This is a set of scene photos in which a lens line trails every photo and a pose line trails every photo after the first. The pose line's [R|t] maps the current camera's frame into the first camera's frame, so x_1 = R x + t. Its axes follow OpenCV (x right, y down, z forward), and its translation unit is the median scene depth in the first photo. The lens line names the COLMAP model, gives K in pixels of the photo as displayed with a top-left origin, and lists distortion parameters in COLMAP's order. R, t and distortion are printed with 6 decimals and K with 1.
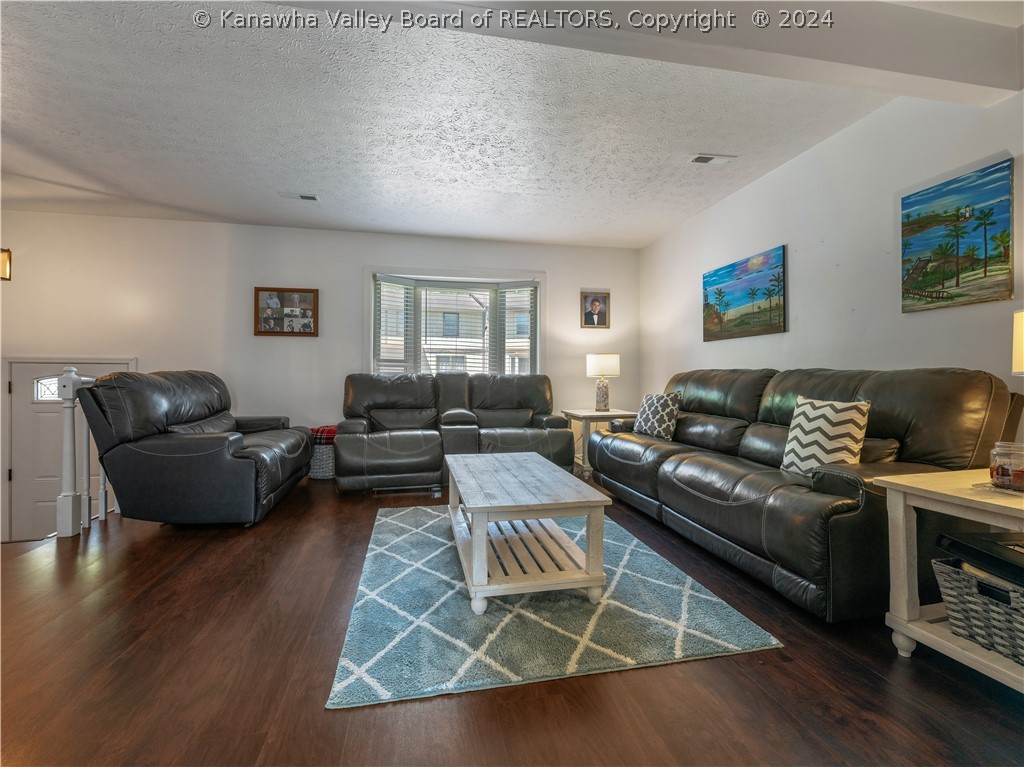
lens RADIAL K [[463.8, 0, 514.6], [0, 463.8, 372.9], [0, 0, 1]] dist [-0.004414, -0.000794]
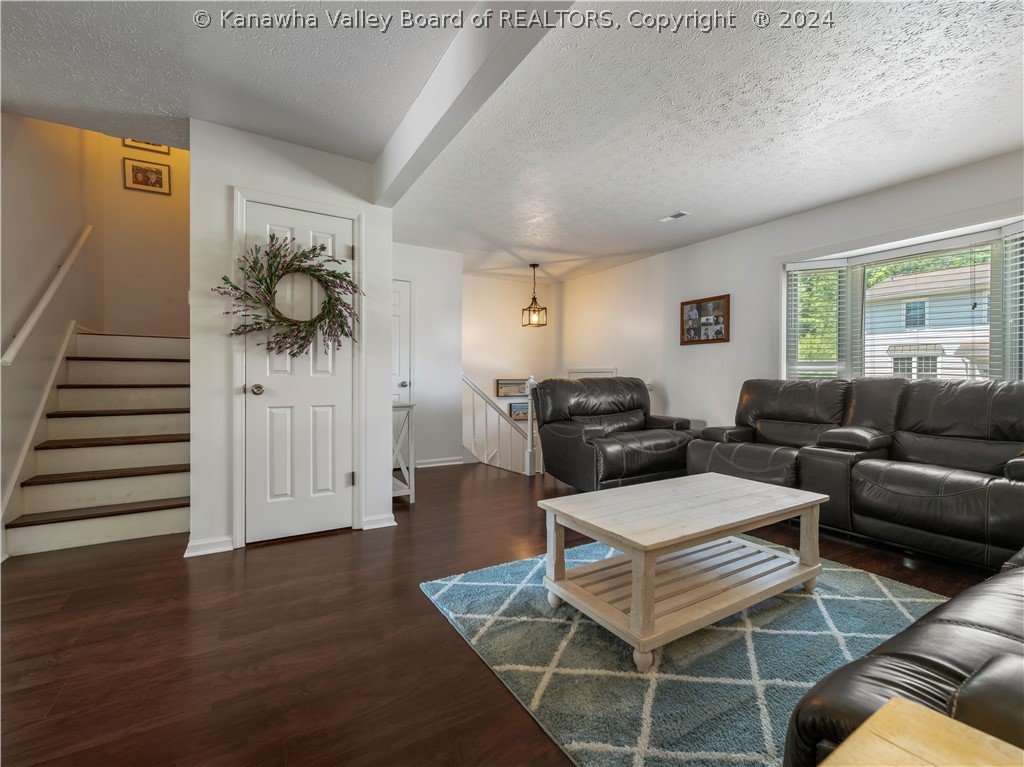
lens RADIAL K [[463.8, 0, 513.5], [0, 463.8, 386.1], [0, 0, 1]] dist [-0.004414, -0.000794]
pose [[0.316316, 0.017514, -0.948492, 0.389570], [0.005704, 0.999776, 0.020363, -0.006020], [0.948637, -0.011852, 0.316146, 0.247524]]
